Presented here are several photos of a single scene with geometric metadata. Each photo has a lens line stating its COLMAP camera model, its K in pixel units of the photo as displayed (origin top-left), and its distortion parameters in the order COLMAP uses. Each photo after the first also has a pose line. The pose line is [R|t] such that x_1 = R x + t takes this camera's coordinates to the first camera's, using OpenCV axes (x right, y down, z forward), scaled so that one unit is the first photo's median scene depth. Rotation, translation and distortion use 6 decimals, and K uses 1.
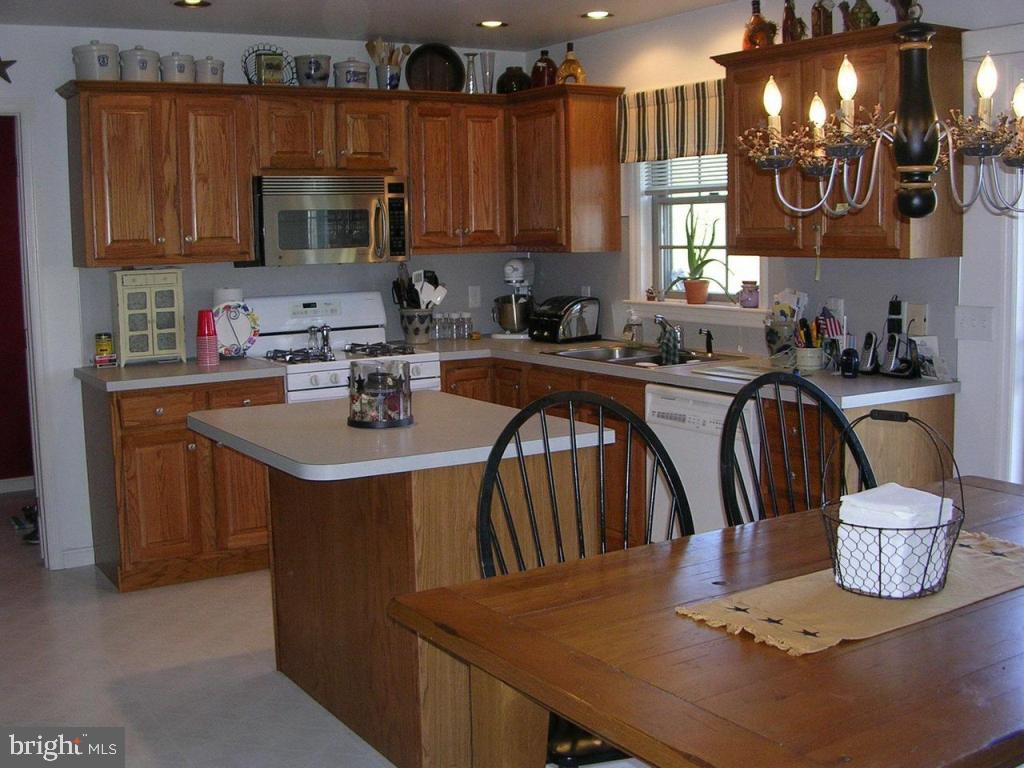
lens RADIAL K [[1226.1, 0, 512.0], [0, 1226.1, 384.0], [0, 0, 1]] dist [-0.151068, 0.010450]
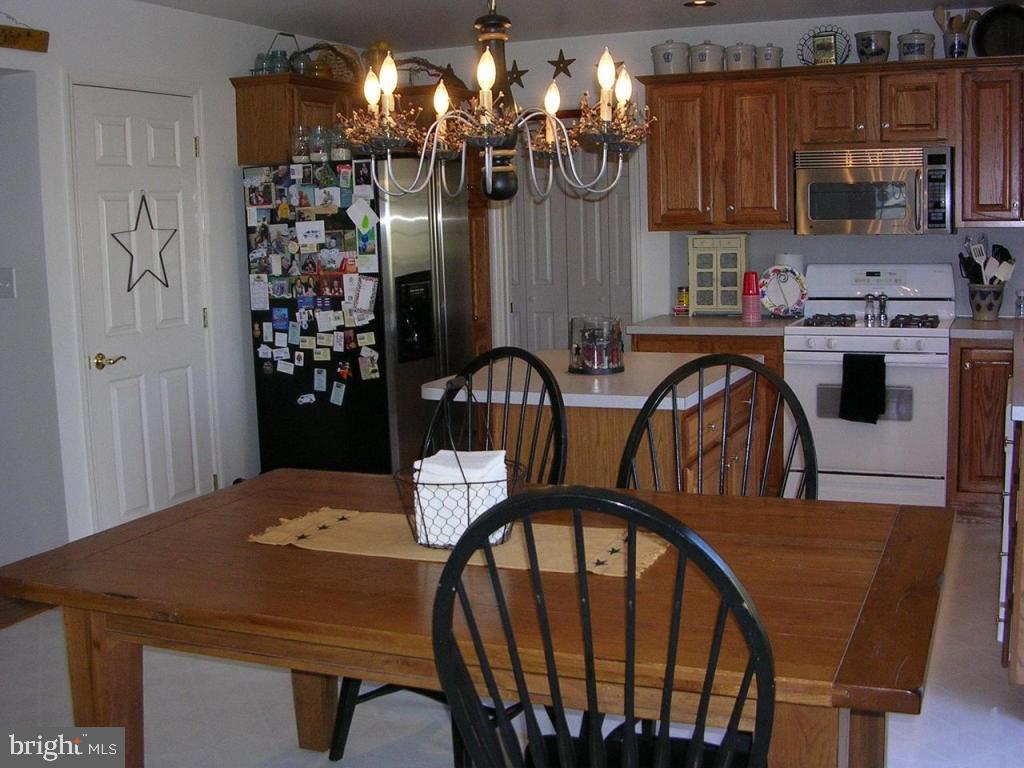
lens RADIAL K [[1235.1, 0, 512.0], [0, 1235.1, 384.0], [0, 0, 1]] dist [-0.097476, 0.046217]
pose [[0.573940, 0.117305, -0.810452, 0.554599], [-0.095231, 0.992533, 0.076219, -0.023557], [0.813341, 0.033435, 0.580826, 0.160540]]
